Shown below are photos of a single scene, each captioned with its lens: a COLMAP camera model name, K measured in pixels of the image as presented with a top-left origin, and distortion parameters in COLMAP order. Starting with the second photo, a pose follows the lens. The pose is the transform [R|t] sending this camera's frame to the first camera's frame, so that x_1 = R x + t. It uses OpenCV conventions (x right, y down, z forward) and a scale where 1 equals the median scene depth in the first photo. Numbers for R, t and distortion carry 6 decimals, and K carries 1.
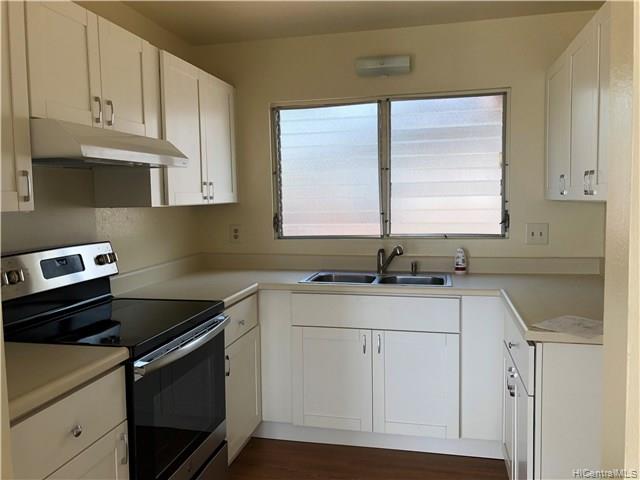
lens RADIAL K [[542.6, 0, 320.1], [0, 542.6, 237.7], [0, 0, 1]] dist [0.059036, -0.000562]
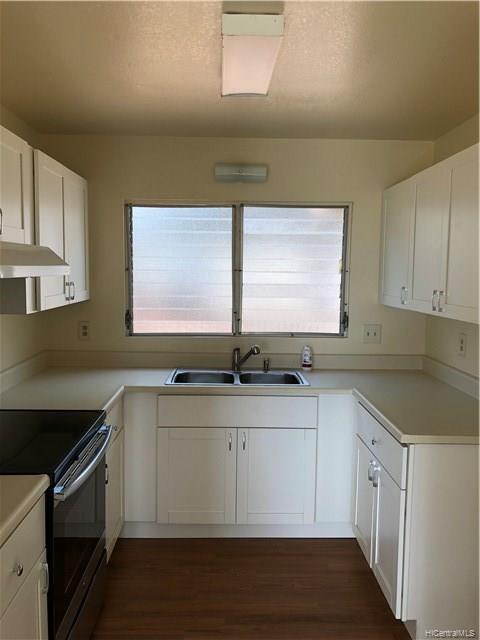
lens RADIAL K [[536.7, 0, 239.6], [0, 536.7, 321.3], [0, 0, 1]] dist [0.060162, -0.008182]
pose [[0.969388, 0.004973, 0.245482, -0.139985], [-0.010097, 0.999756, 0.019621, -0.051732], [-0.245325, -0.021499, 0.969203, -0.009323]]
